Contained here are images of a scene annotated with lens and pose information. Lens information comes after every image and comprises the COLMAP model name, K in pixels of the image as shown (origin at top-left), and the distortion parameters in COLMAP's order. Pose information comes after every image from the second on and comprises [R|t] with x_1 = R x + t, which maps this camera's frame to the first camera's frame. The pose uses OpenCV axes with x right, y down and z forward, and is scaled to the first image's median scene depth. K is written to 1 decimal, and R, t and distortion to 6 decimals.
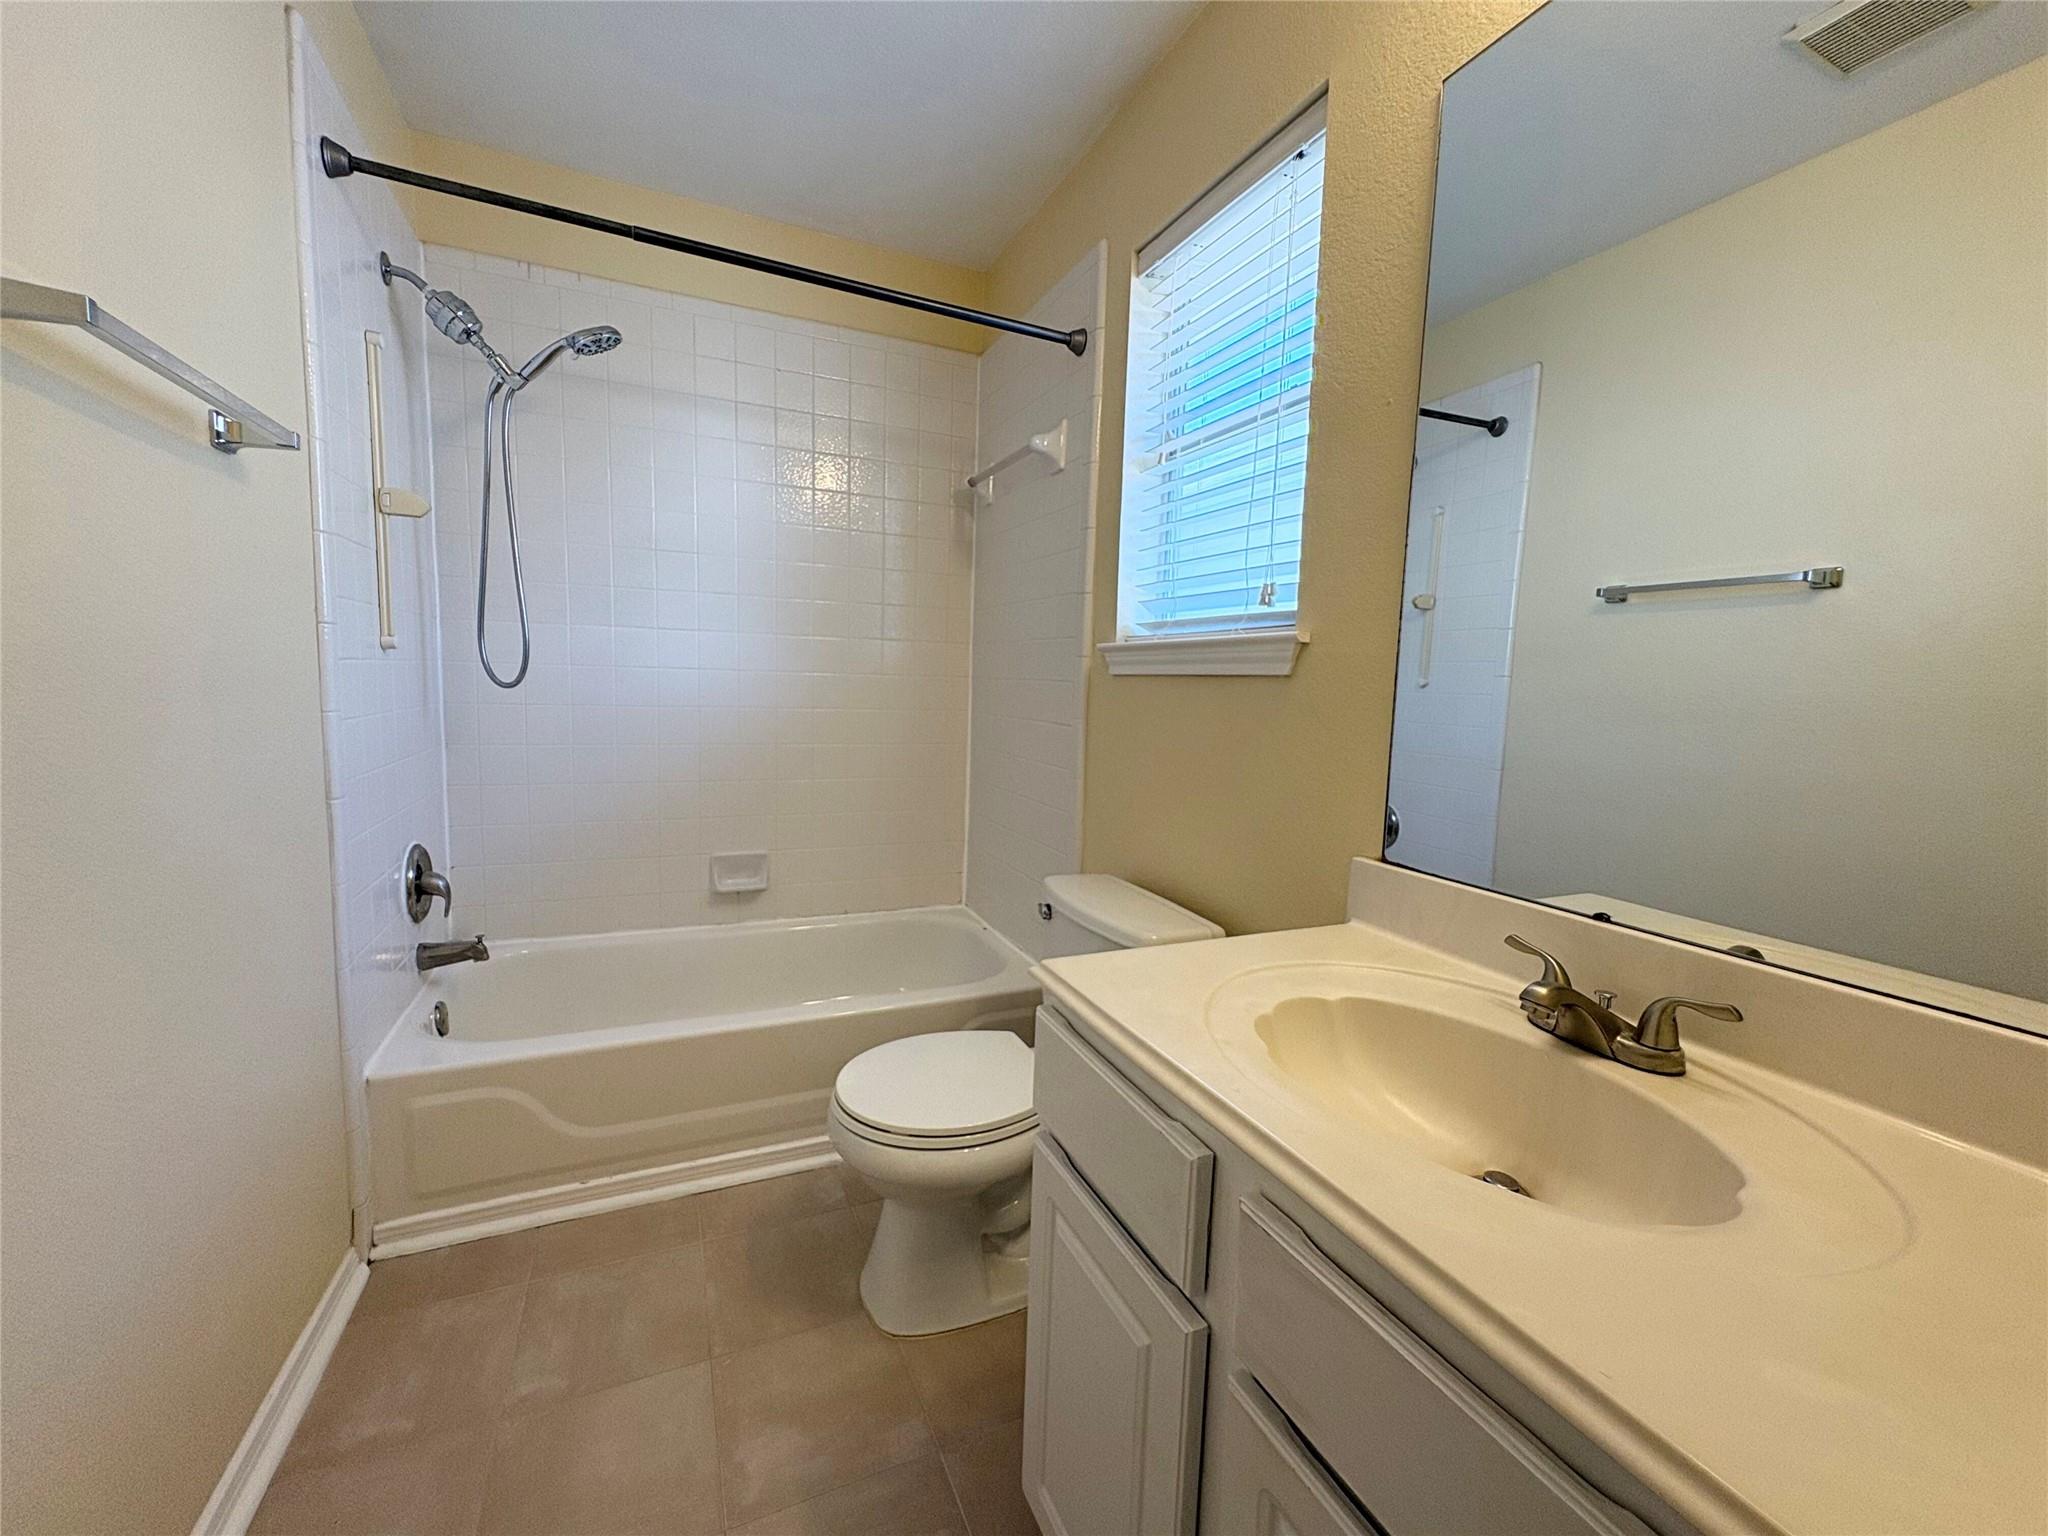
lens RADIAL K [[815.8, 0, 1018.5], [0, 815.8, 766.5], [0, 0, 1]] dist [0.000428, -0.000119]
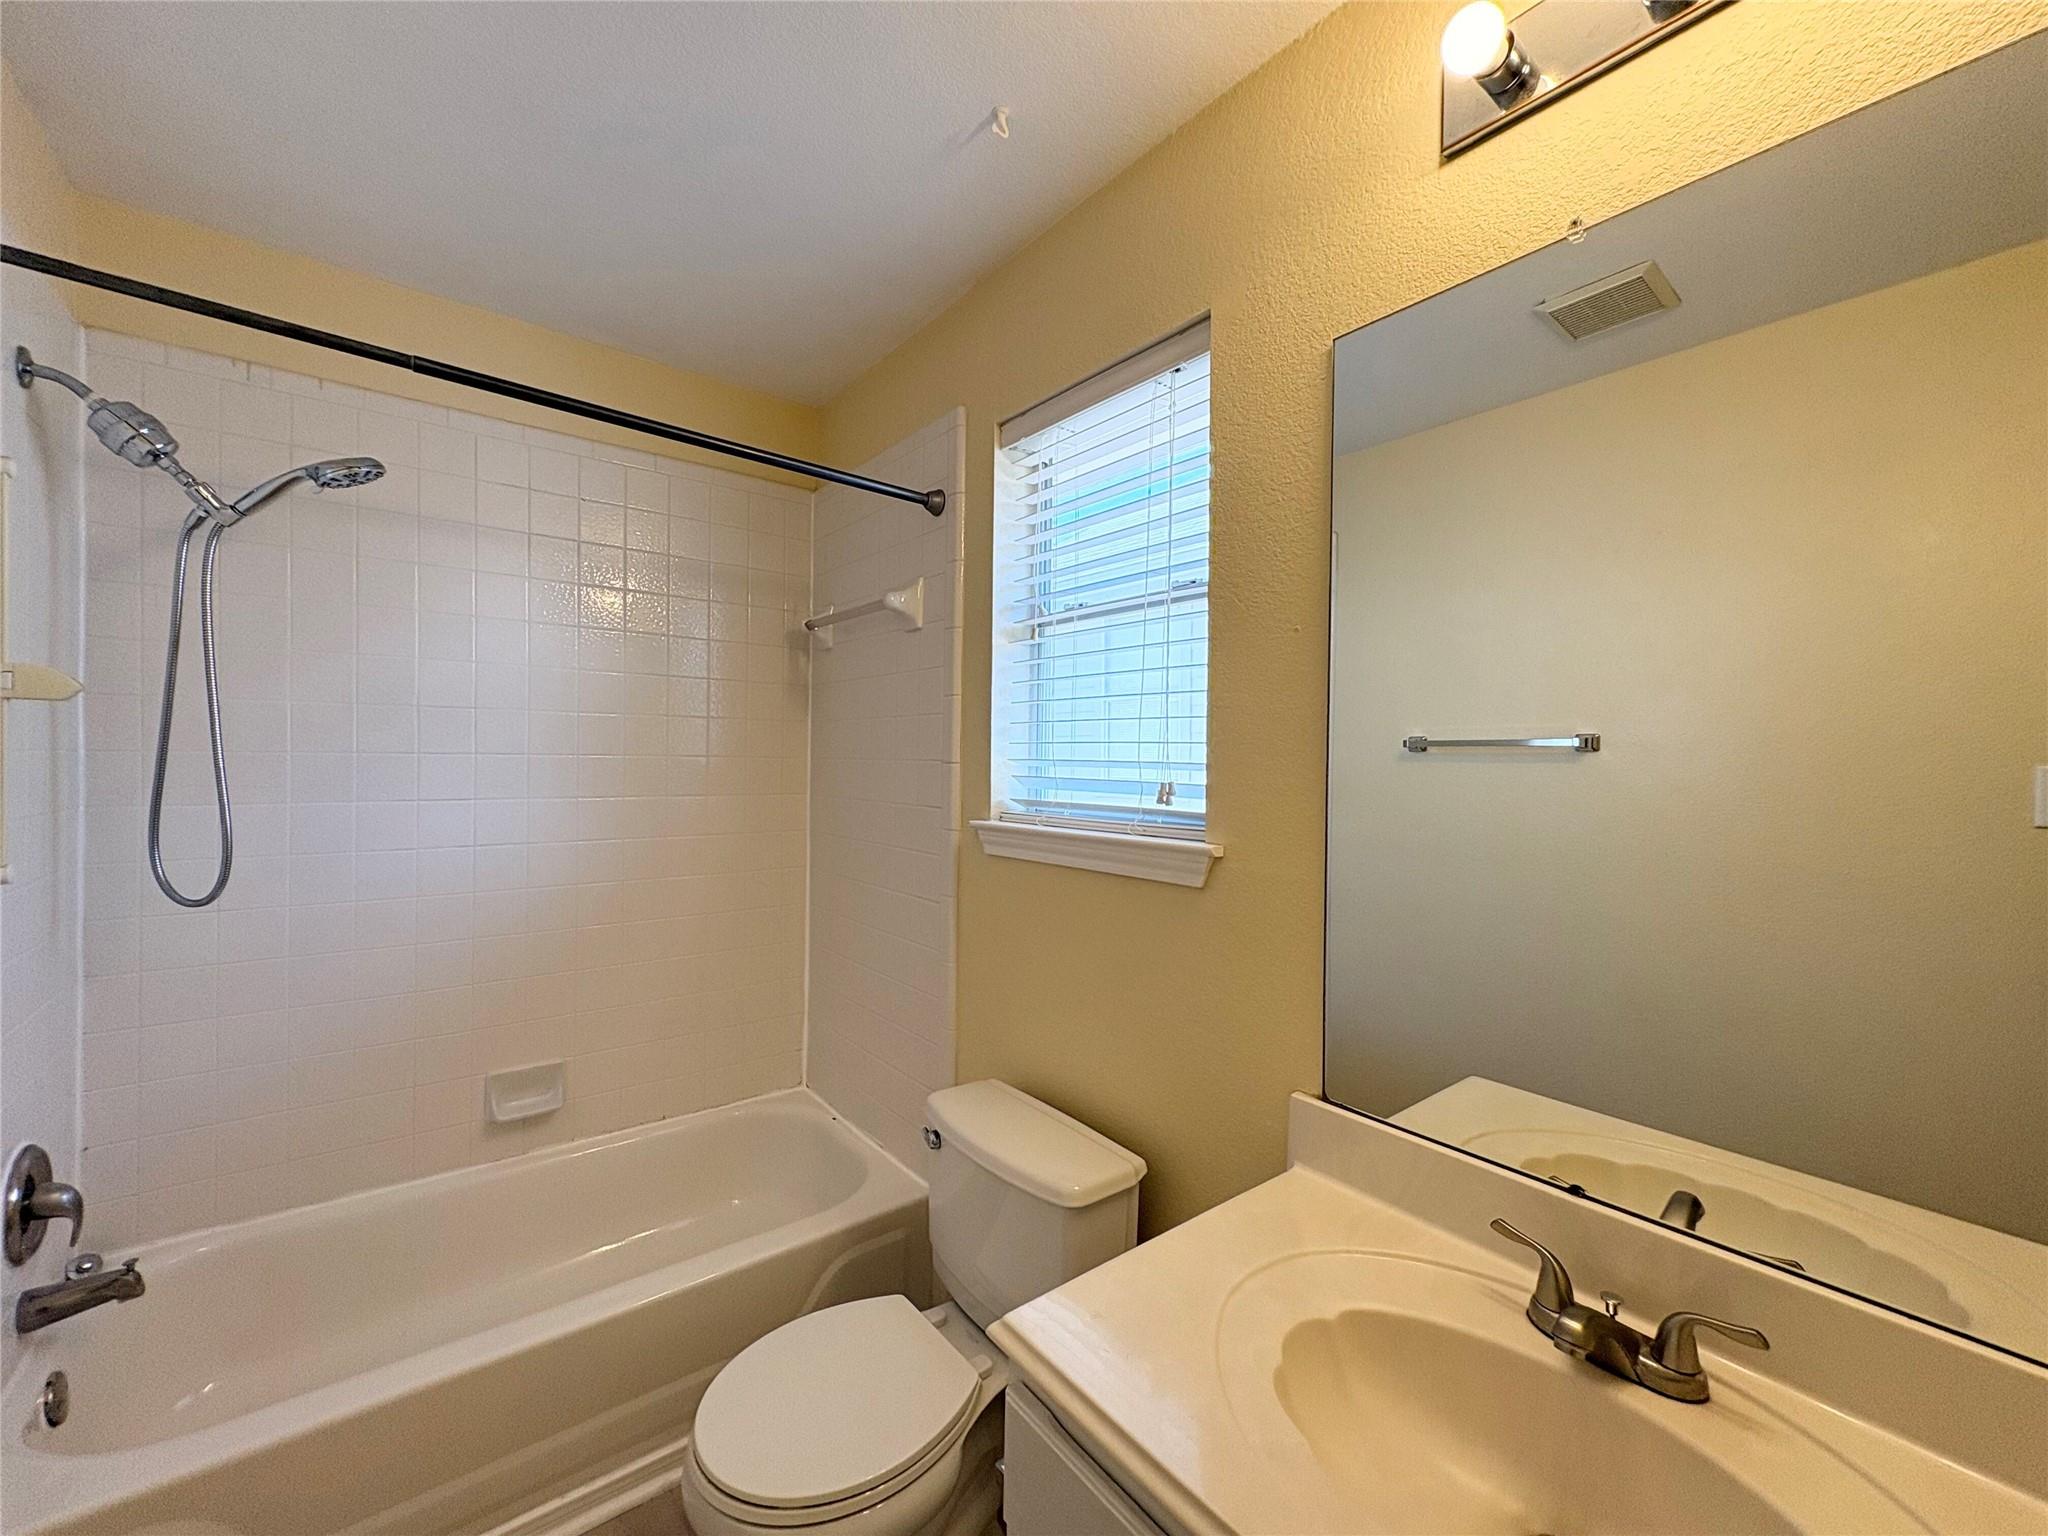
lens RADIAL K [[815.8, 0, 1018.5], [0, 815.8, 766.5], [0, 0, 1]] dist [0.000428, -0.000119]
pose [[0.968369, -0.020175, 0.248704, -0.084270], [0.043168, 0.995242, -0.087345, -0.135061], [-0.245759, 0.095318, 0.964633, 0.087827]]
